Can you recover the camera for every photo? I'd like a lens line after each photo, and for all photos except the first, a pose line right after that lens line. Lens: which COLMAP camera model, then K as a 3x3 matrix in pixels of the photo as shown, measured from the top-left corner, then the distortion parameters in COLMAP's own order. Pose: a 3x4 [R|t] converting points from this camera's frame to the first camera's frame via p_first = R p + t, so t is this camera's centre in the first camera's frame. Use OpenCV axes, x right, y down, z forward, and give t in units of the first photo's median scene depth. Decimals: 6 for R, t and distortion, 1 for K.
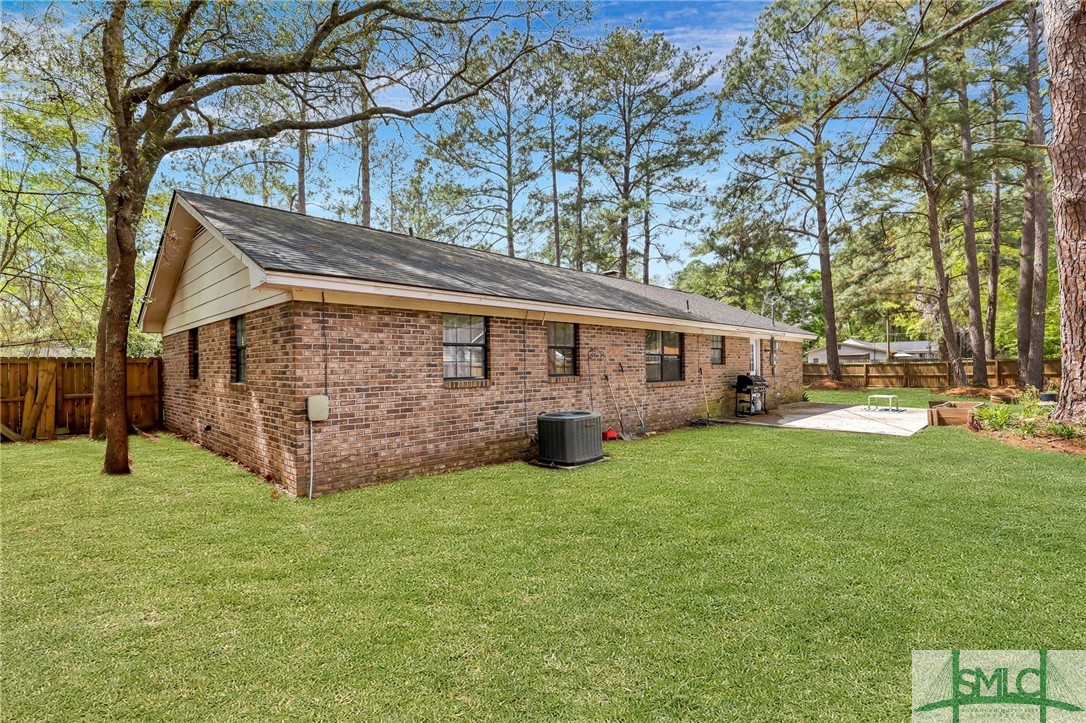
lens RADIAL K [[491.4, 0, 543.3], [0, 491.4, 364.0], [0, 0, 1]] dist [-0.001637, 0.000457]
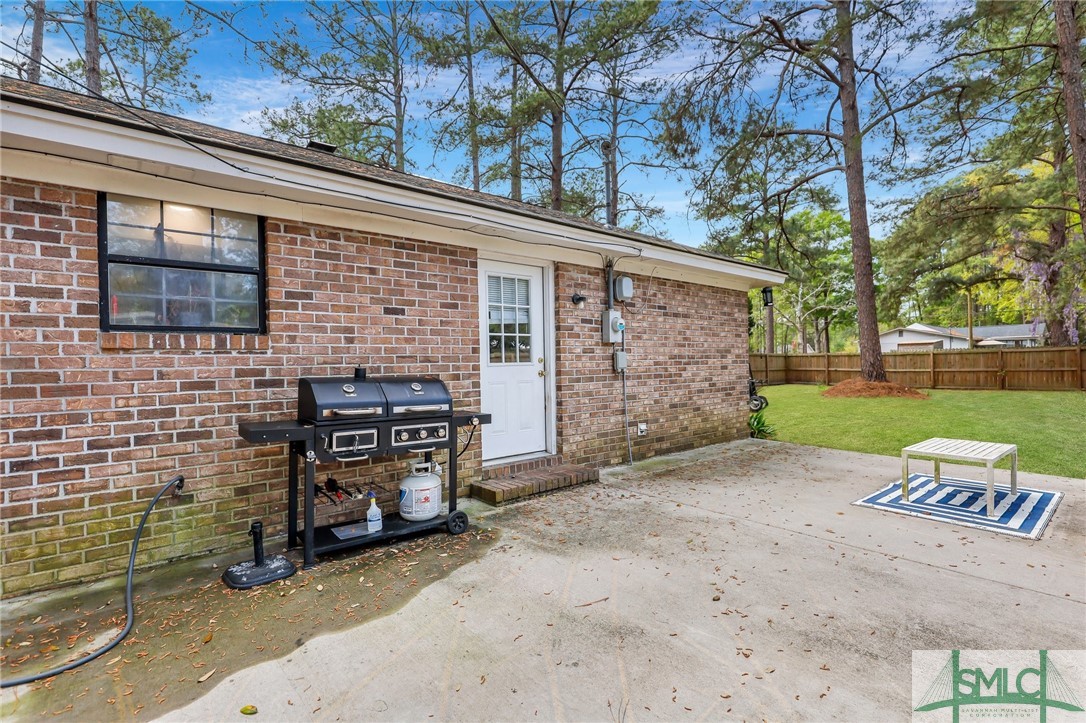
lens RADIAL K [[491.4, 0, 543.0], [0, 491.4, 362.2], [0, 0, 1]] dist [-0.001637, 0.000457]
pose [[0.994707, -0.004924, -0.102638, 0.149611], [0.005411, 0.999975, 0.004468, 0.004488], [0.102614, -0.005000, 0.994709, 0.214760]]
